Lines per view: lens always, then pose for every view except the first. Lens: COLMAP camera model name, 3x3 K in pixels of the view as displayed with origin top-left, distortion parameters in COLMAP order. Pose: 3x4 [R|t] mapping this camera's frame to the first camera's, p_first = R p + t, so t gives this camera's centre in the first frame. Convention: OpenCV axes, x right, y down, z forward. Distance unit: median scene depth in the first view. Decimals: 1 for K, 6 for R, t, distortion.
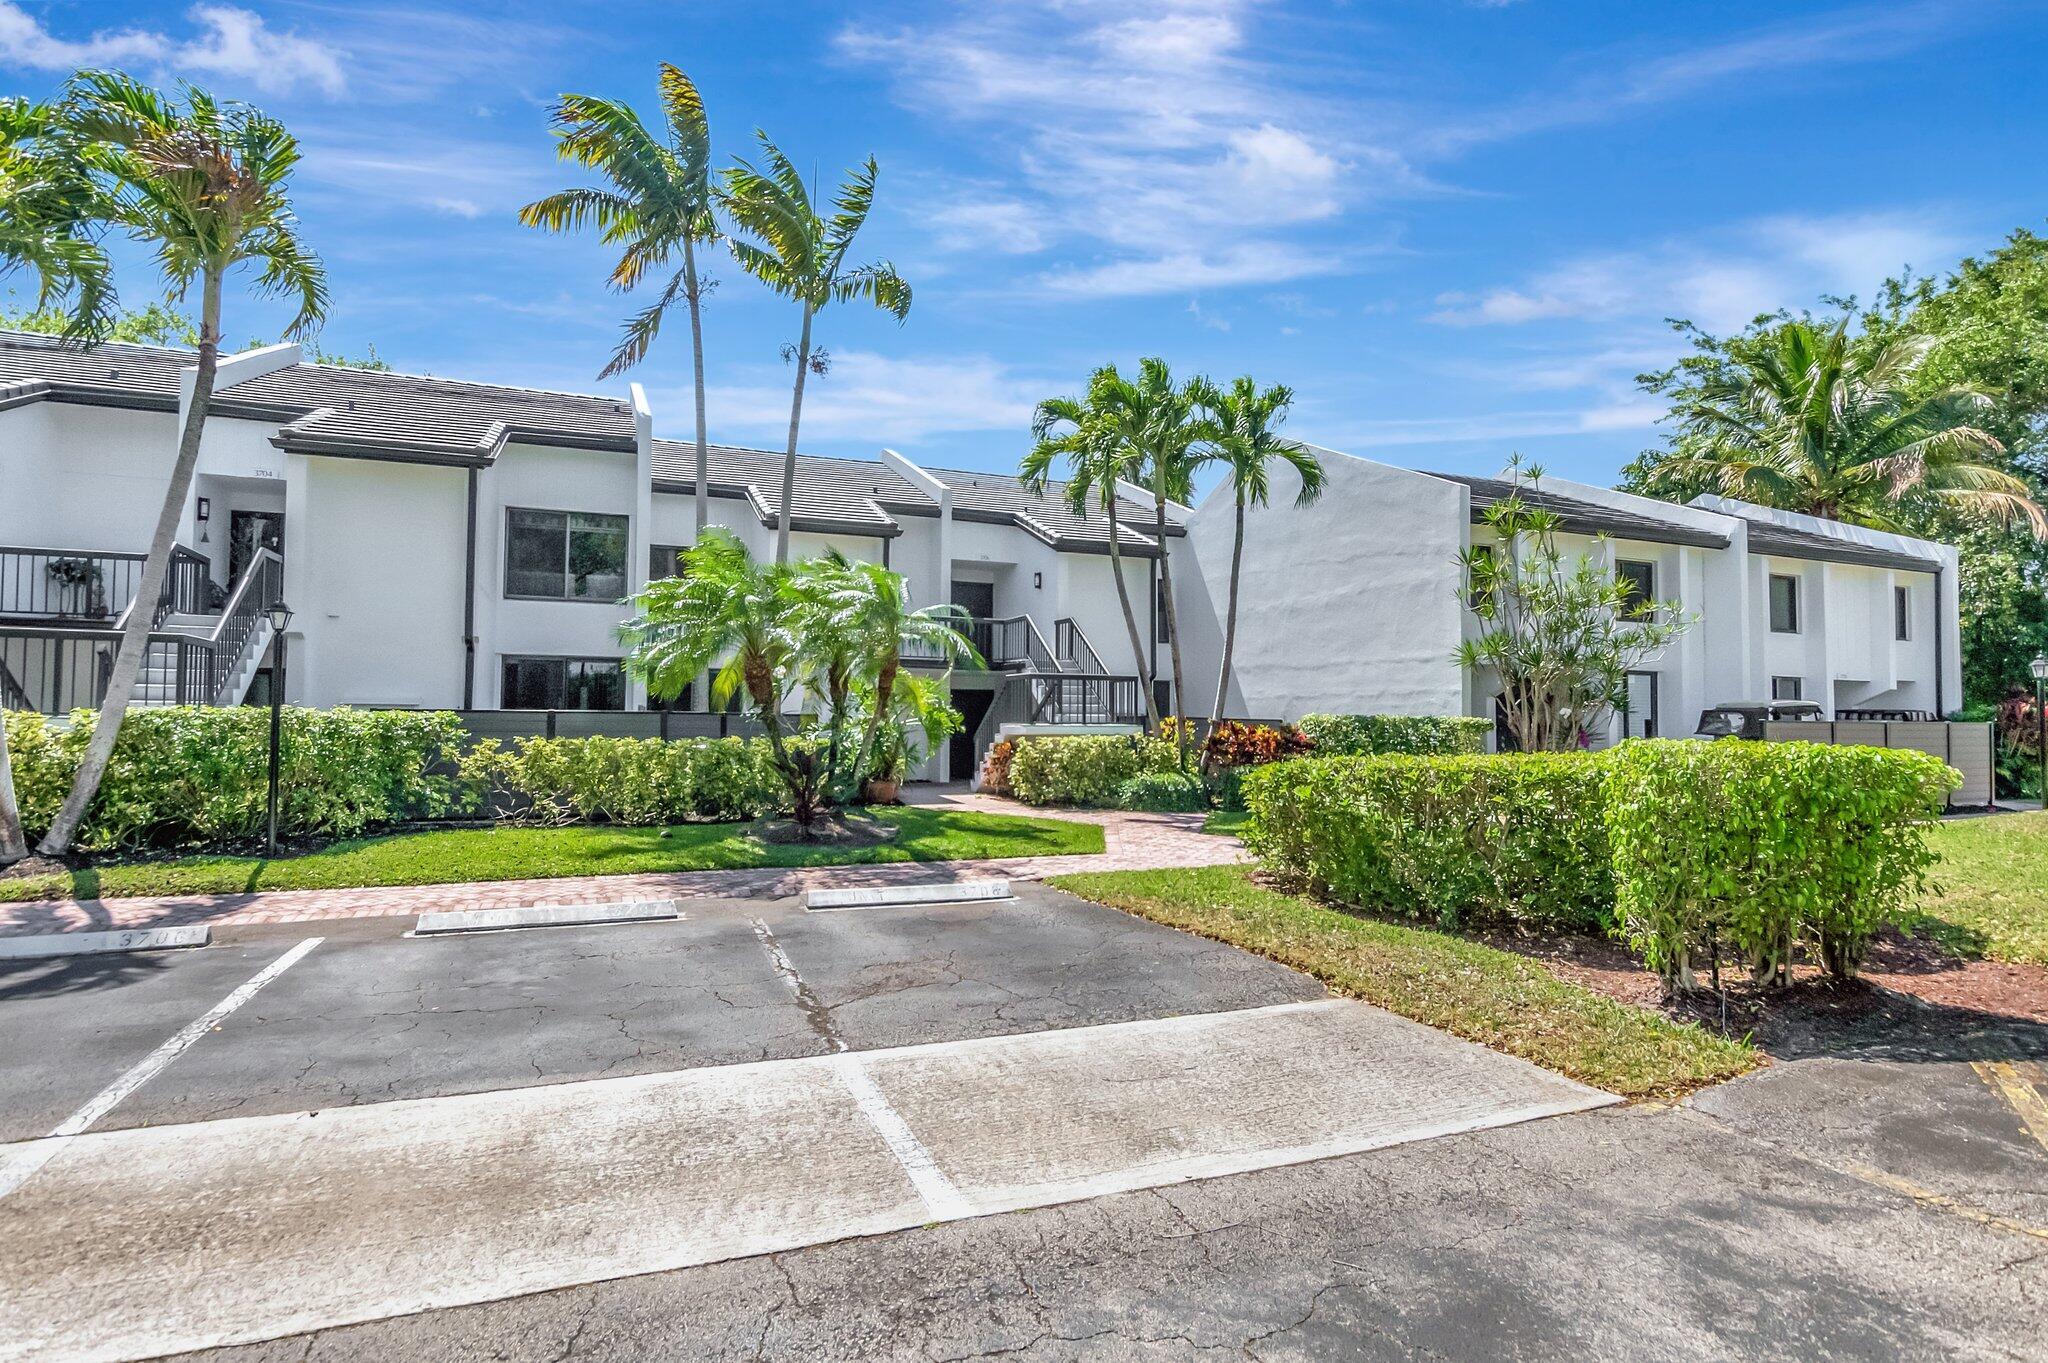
lens RADIAL K [[1073.9, 0, 1025.1], [0, 1073.9, 682.5], [0, 0, 1]] dist [0.001222, 0.000238]
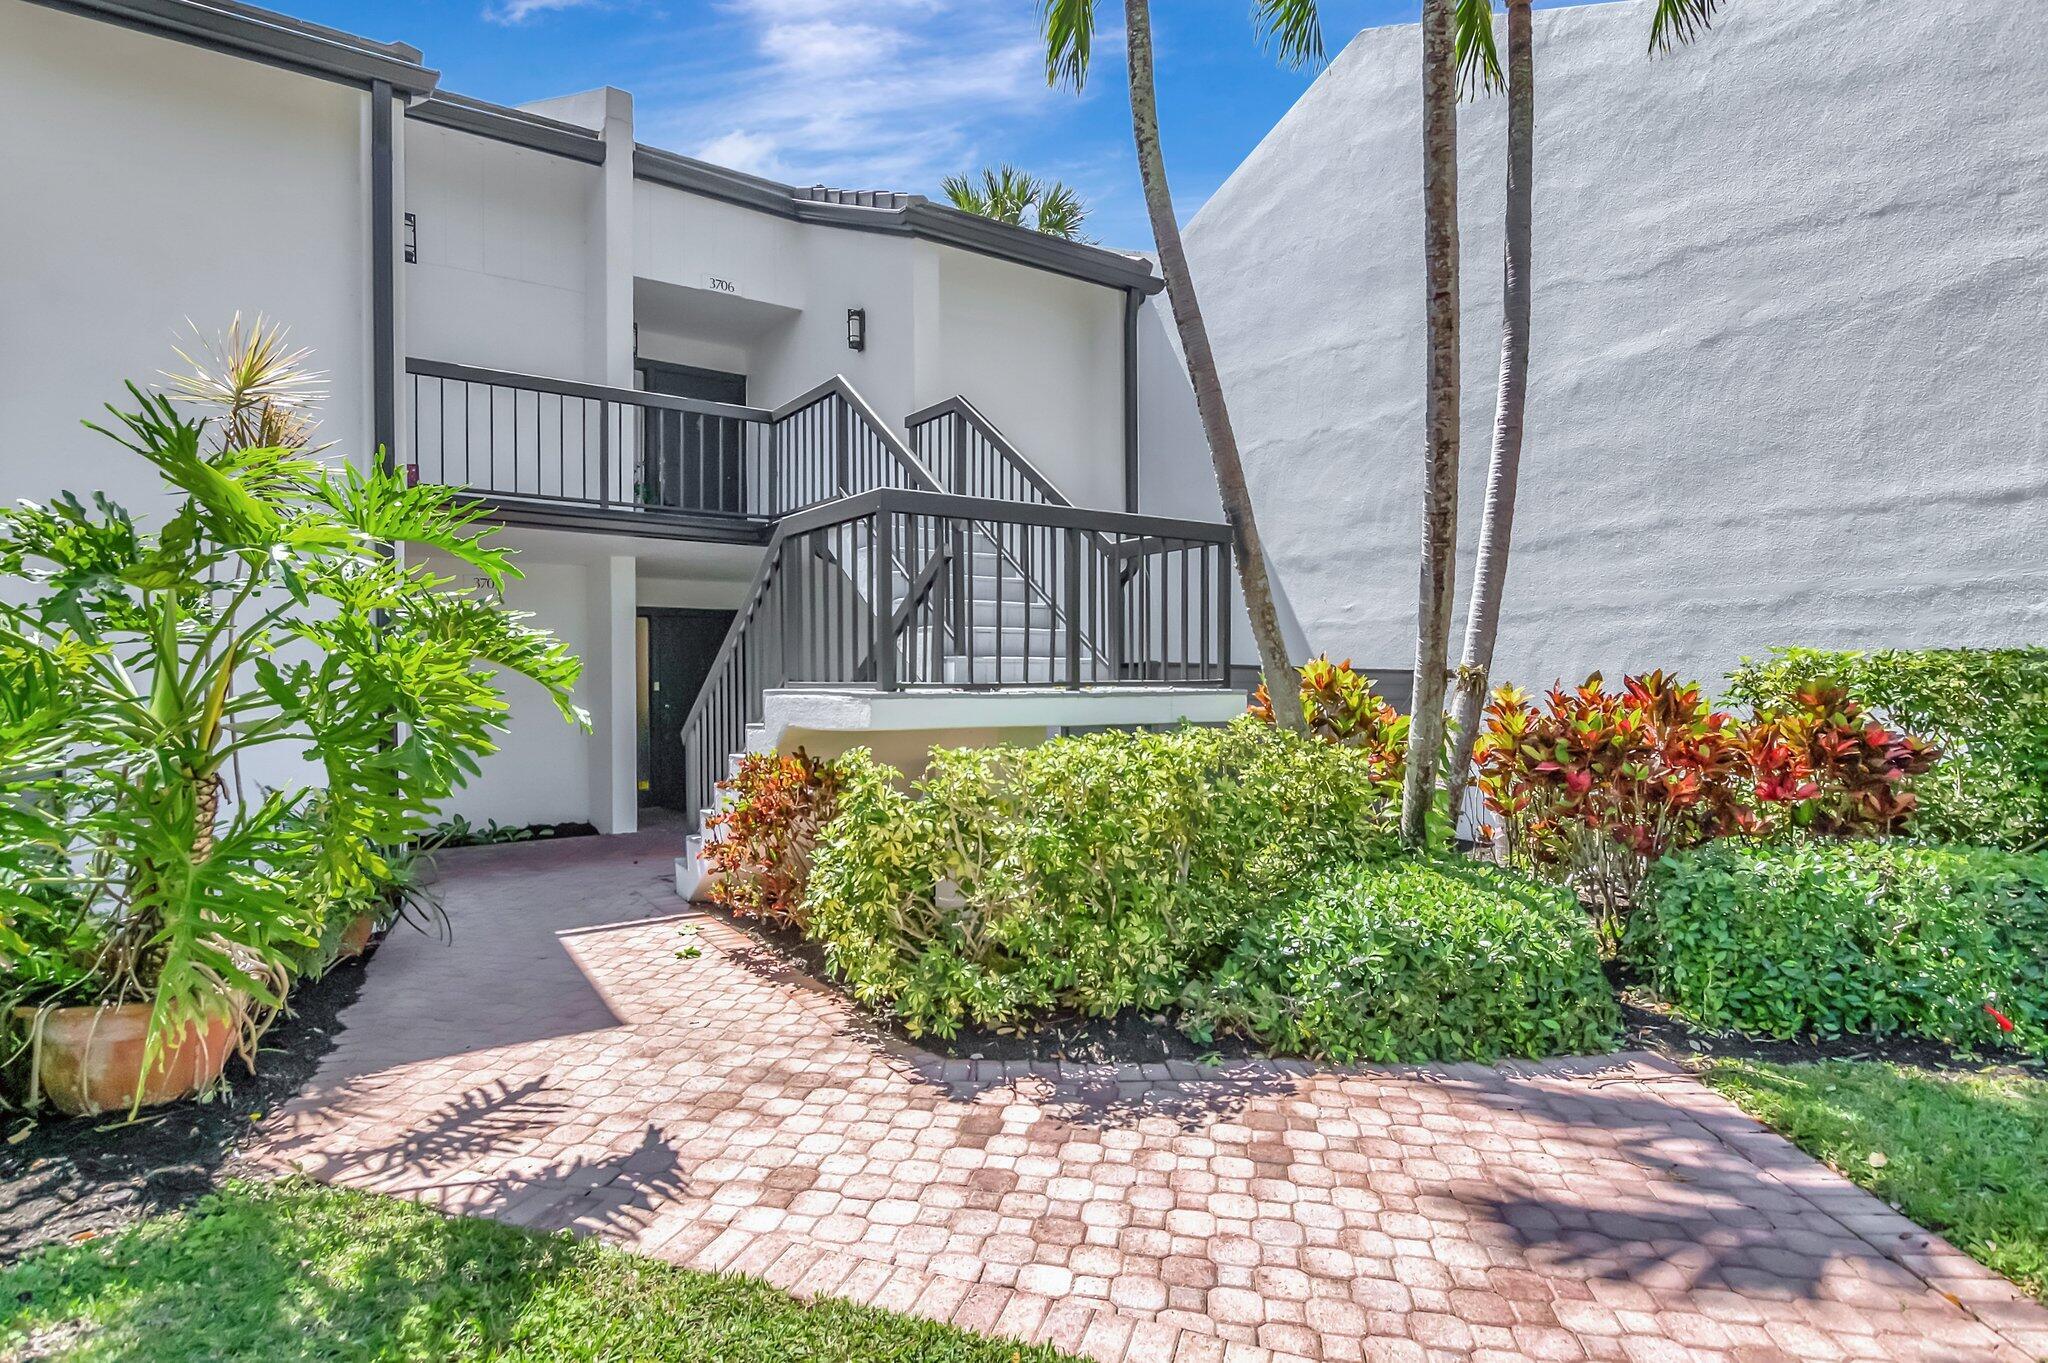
lens RADIAL K [[1073.9, 0, 1023.5], [0, 1073.9, 684.5], [0, 0, 1]] dist [0.001222, 0.000238]
pose [[0.977318, -0.010305, 0.211525, -0.015683], [0.001495, 0.999126, 0.041765, 0.024656], [-0.211771, -0.040502, 0.976480, 0.686496]]
